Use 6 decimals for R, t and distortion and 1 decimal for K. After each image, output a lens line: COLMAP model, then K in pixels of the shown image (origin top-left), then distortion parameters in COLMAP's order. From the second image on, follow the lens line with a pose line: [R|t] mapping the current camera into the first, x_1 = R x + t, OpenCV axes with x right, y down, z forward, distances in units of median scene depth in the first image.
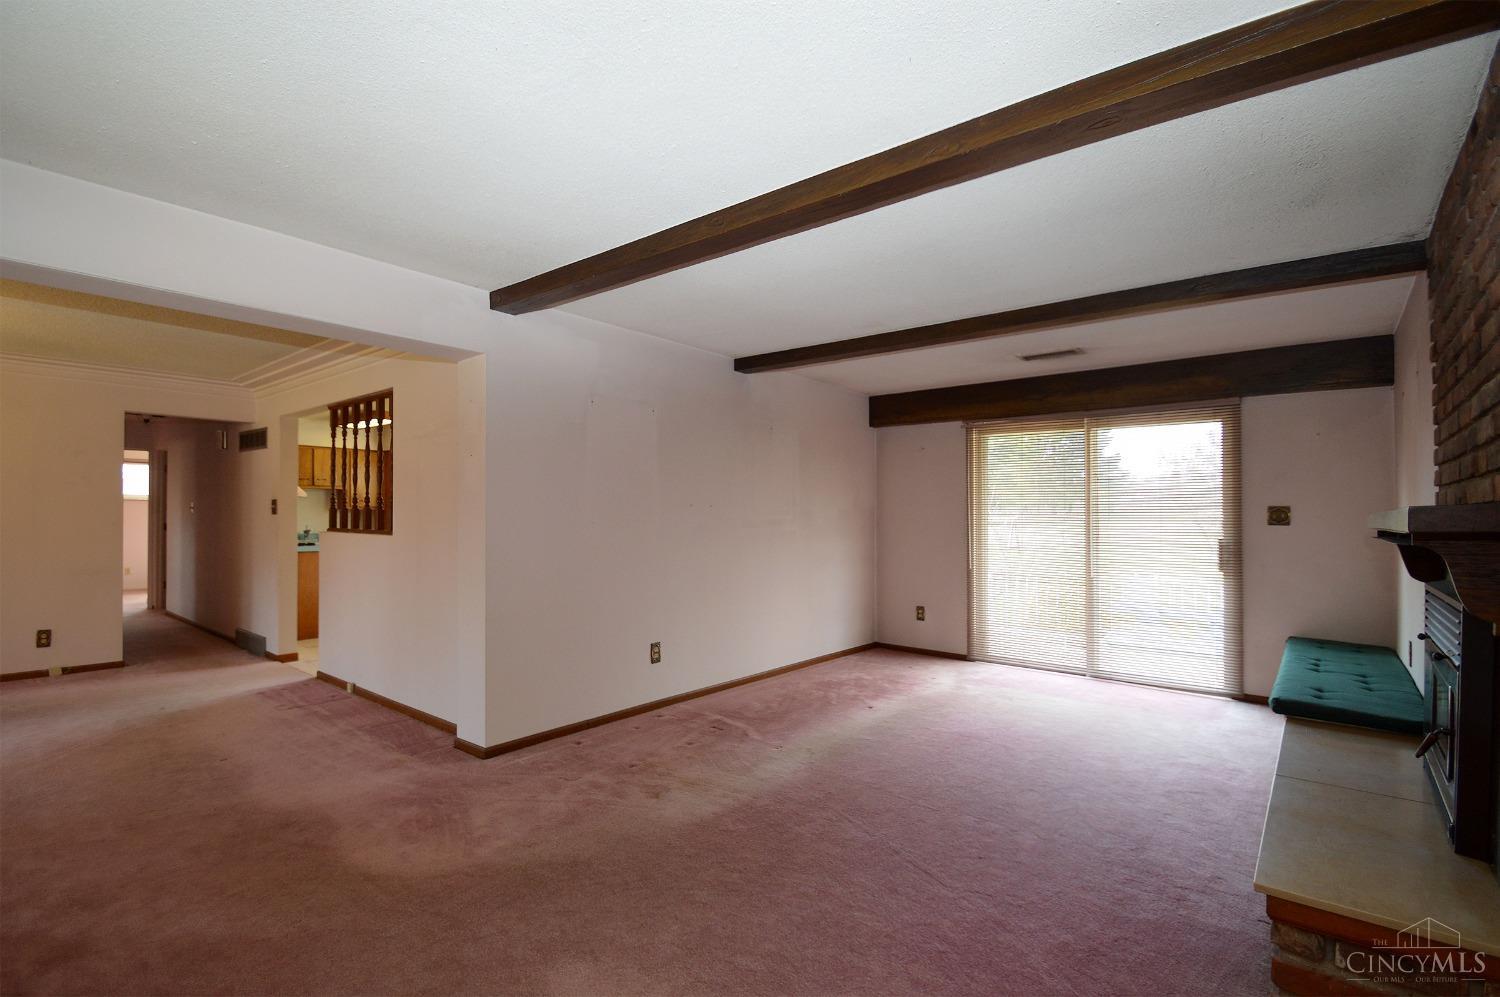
lens RADIAL K [[692.2, 0, 748.6], [0, 692.2, 488.9], [0, 0, 1]] dist [-0.001338, -0.000209]
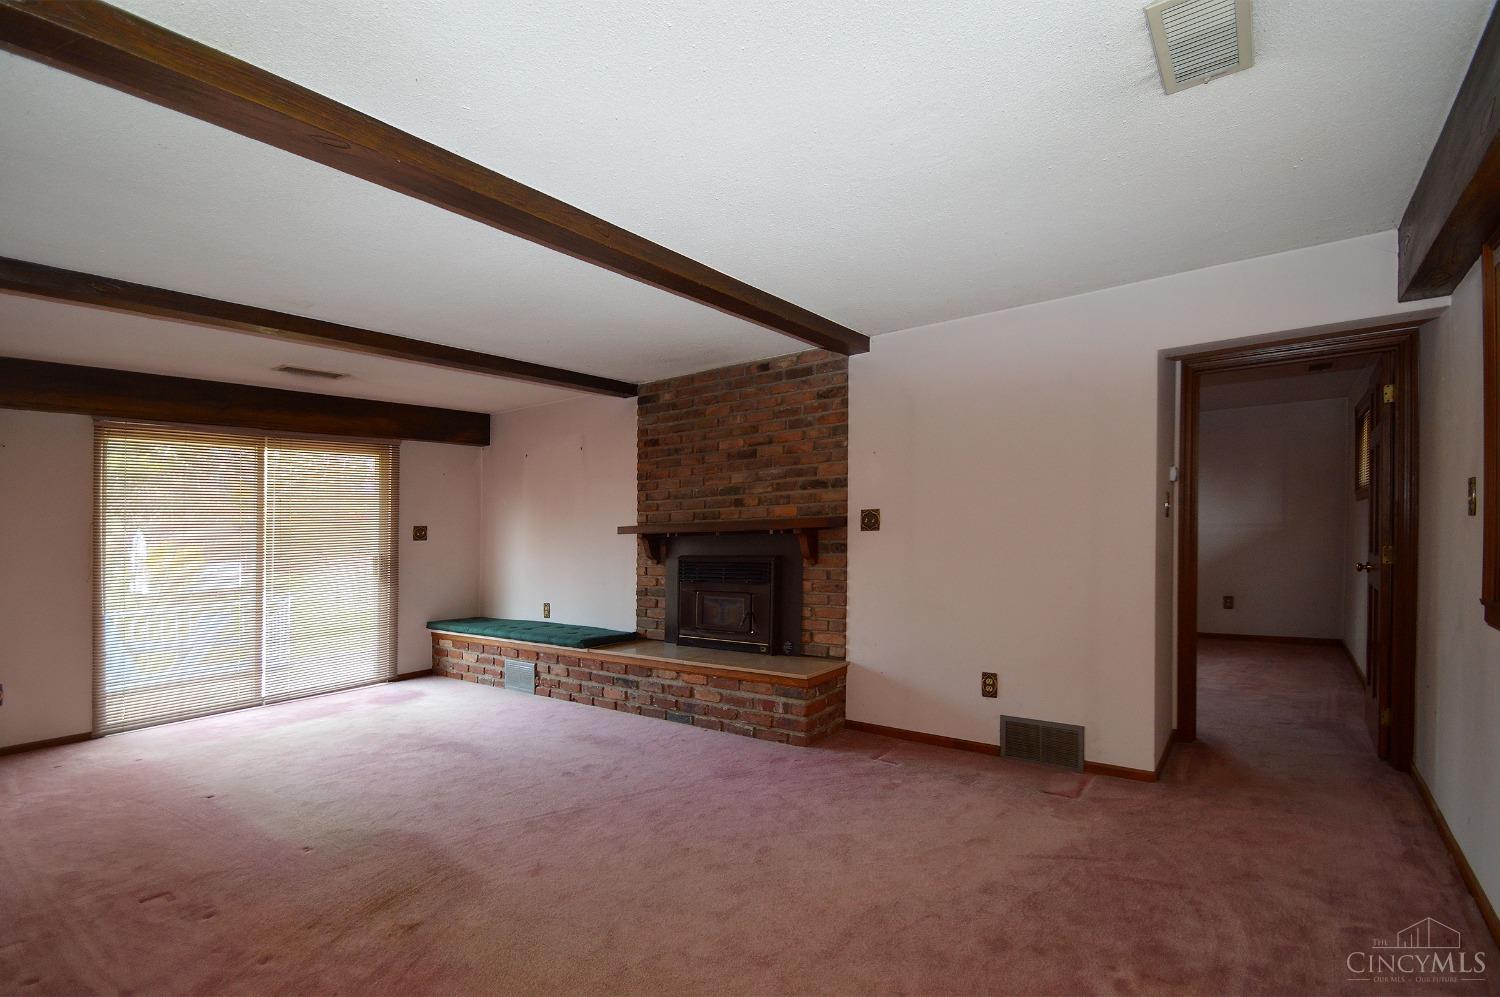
lens RADIAL K [[630.6, 0, 749.0], [0, 630.6, 523.6], [0, 0, 1]] dist [-0.000824, -0.000132]
pose [[0.009237, -0.001407, 0.999956, -0.427412], [-0.007345, 0.999972, 0.001475, 0.013551], [-0.999930, -0.007358, 0.009226, 0.351810]]
